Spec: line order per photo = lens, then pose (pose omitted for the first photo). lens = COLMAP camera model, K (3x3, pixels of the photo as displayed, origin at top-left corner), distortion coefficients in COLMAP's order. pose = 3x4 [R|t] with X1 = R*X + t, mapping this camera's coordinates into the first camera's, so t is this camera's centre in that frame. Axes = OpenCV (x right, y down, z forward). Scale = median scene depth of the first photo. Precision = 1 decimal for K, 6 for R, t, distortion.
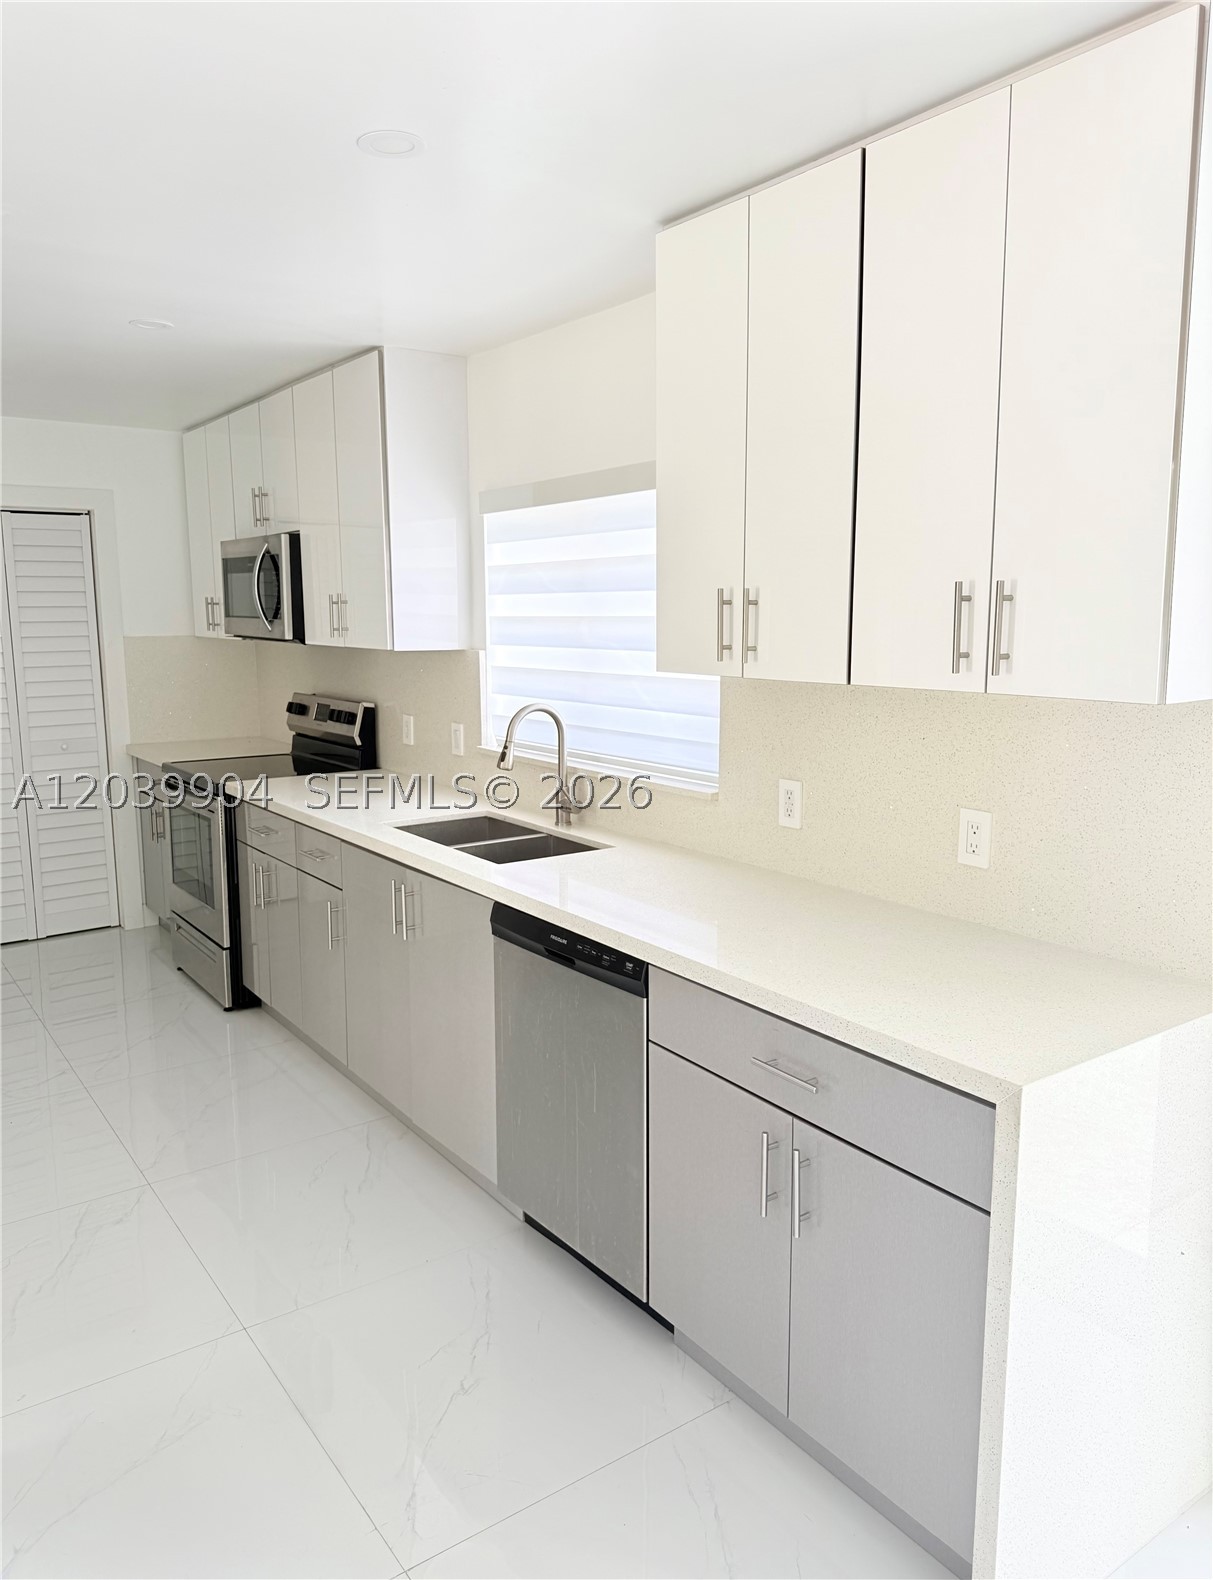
lens RADIAL K [[1127.3, 0, 614.5], [0, 1127.3, 781.9], [0, 0, 1]] dist [0.150390, -0.316619]
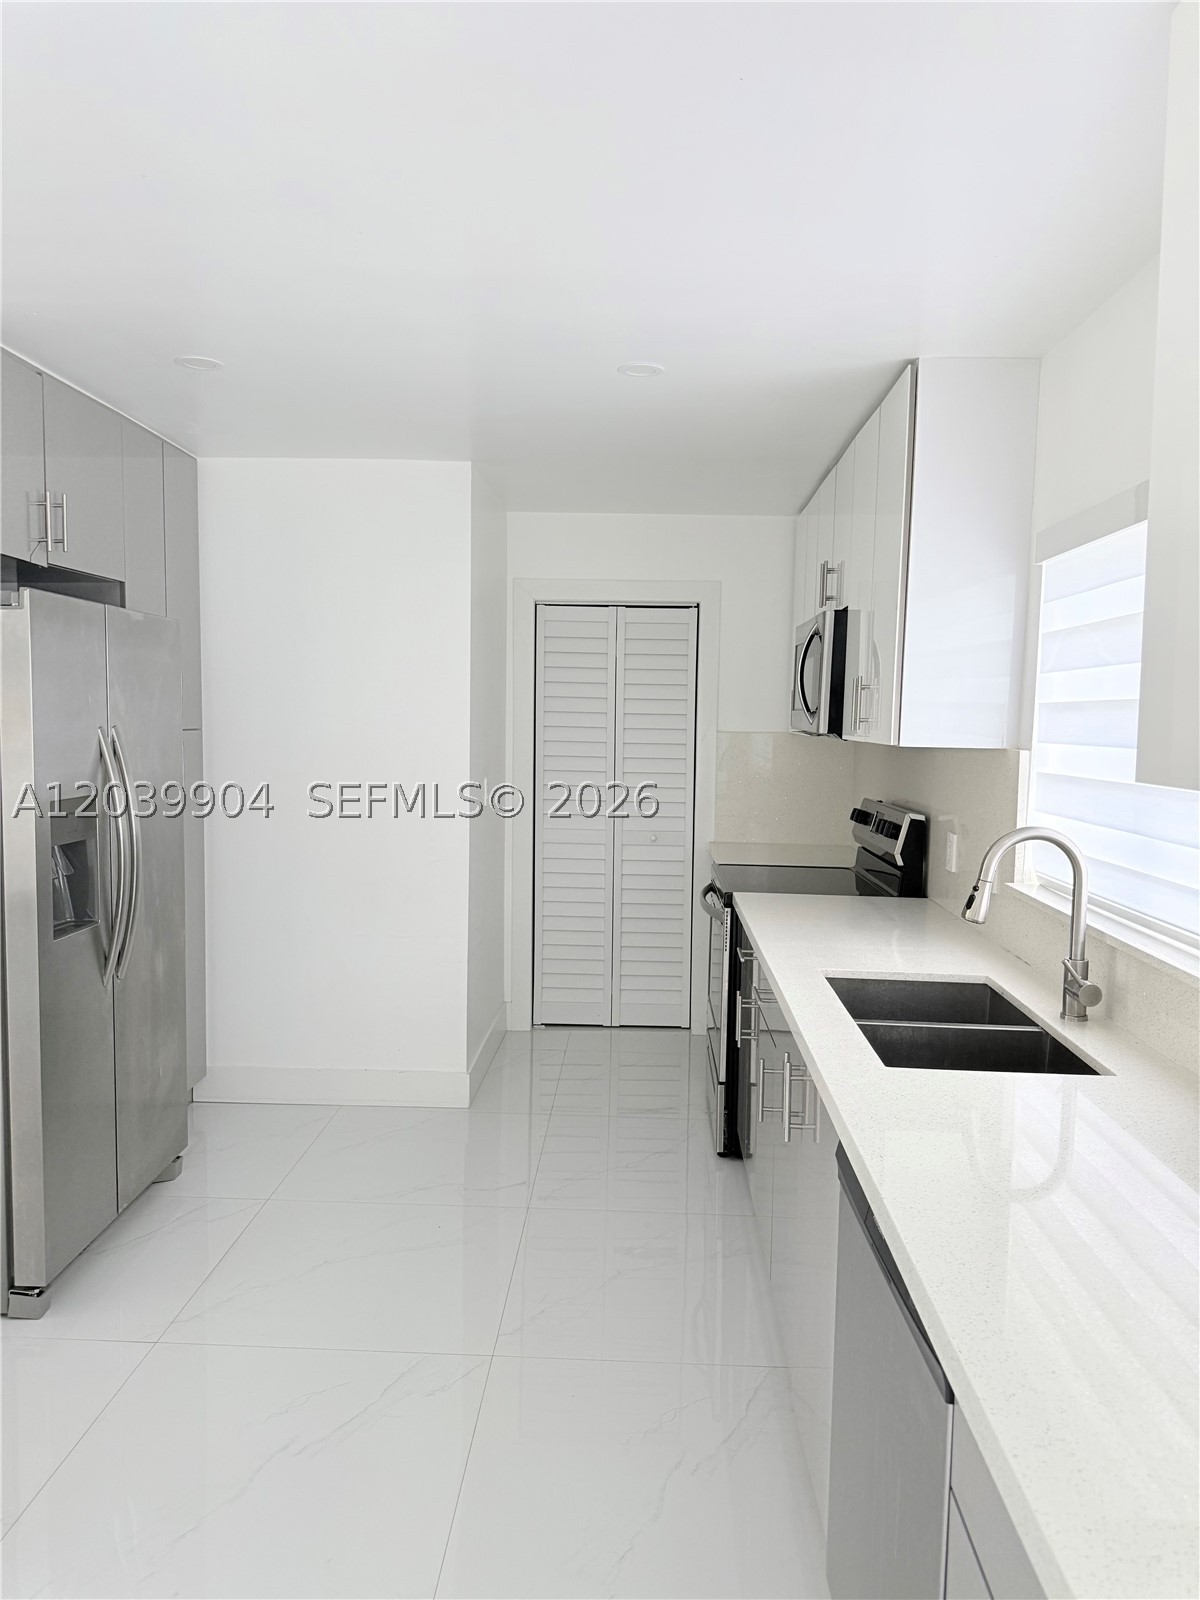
lens RADIAL K [[1116.5, 0, 597.8], [0, 1116.5, 803.2], [0, 0, 1]] dist [0.101485, -0.102794]
pose [[0.781795, 0.065618, -0.620073, 0.116006], [-0.114243, 0.992687, -0.038991, -0.024163], [0.612981, 0.101322, 0.783574, 0.278295]]
